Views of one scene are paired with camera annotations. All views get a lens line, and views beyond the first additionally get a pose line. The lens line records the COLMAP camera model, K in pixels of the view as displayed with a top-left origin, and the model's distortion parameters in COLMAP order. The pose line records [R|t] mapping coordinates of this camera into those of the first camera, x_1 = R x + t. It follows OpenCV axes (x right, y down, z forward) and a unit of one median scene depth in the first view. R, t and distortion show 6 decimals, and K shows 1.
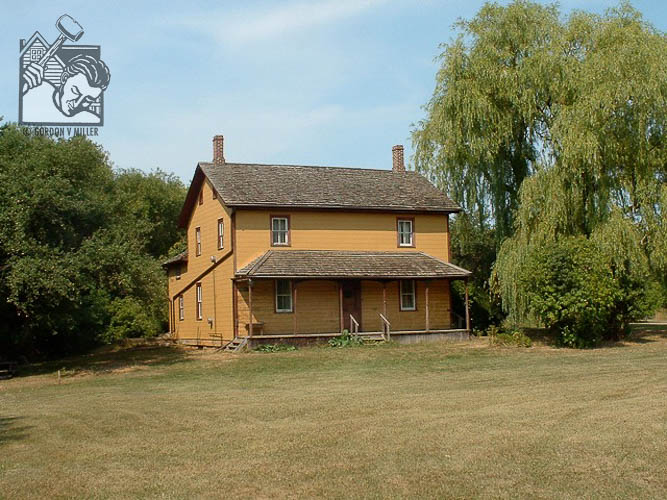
lens RADIAL K [[886.0, 0, 333.5], [0, 886.0, 250.0], [0, 0, 1]] dist [0.004328, 0.047543]
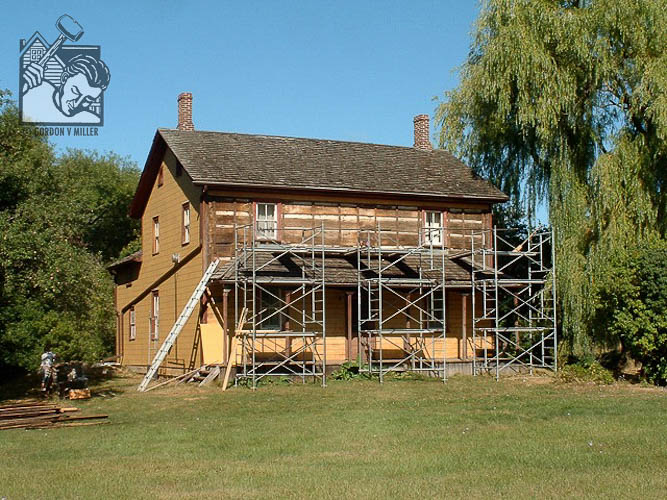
lens RADIAL K [[886.0, 0, 333.5], [0, 886.0, 250.0], [0, 0, 1]] dist [0.004328, 0.047543]
pose [[0.999297, 0.017248, 0.033290, -0.027450], [-0.016439, 0.999567, -0.024424, 0.018582], [-0.033697, 0.023859, 0.999147, 0.248970]]
